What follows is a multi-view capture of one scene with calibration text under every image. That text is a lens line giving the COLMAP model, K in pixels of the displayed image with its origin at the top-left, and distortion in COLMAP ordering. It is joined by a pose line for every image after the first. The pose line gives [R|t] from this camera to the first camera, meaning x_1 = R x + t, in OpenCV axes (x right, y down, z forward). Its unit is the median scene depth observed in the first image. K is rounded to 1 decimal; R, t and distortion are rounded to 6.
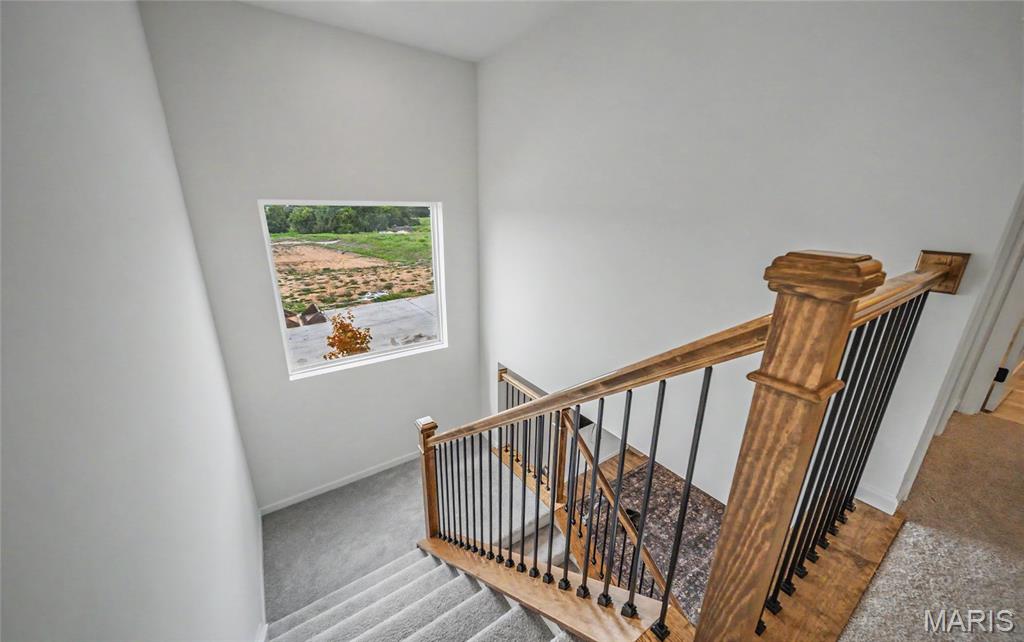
lens RADIAL K [[361.0, 0, 507.1], [0, 361.0, 318.5], [0, 0, 1]] dist [0.001234, 0.000064]
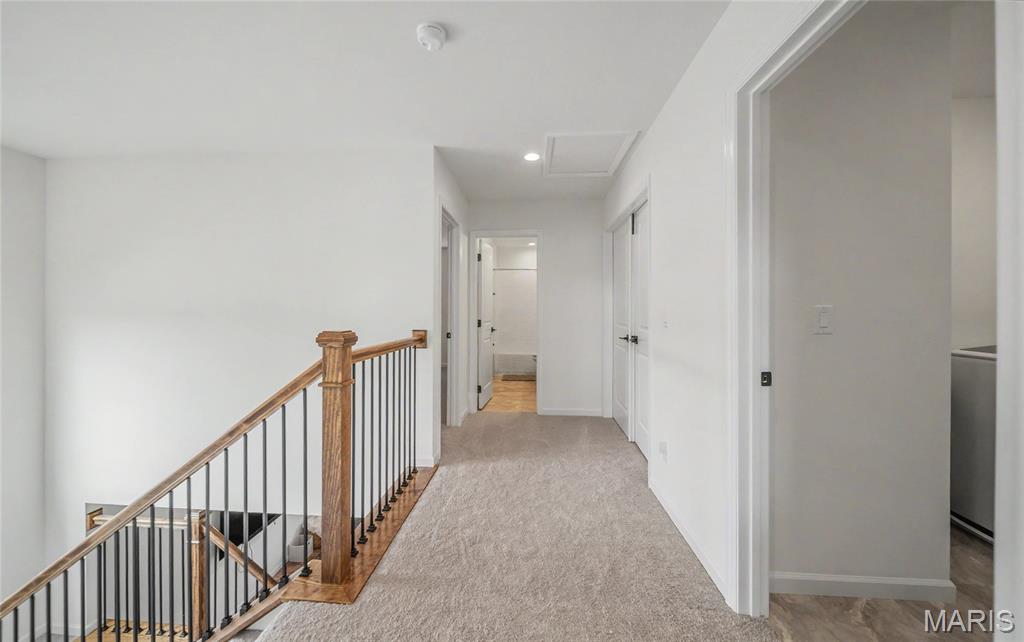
lens RADIAL K [[375.9, 0, 512.5], [0, 375.9, 308.5], [0, 0, 1]] dist [-0.002194, -0.000320]
pose [[0.618608, -0.009308, 0.785645, -0.427528], [0.236305, 0.955838, -0.174740, 0.391315], [-0.749322, 0.293747, 0.593488, -1.442222]]
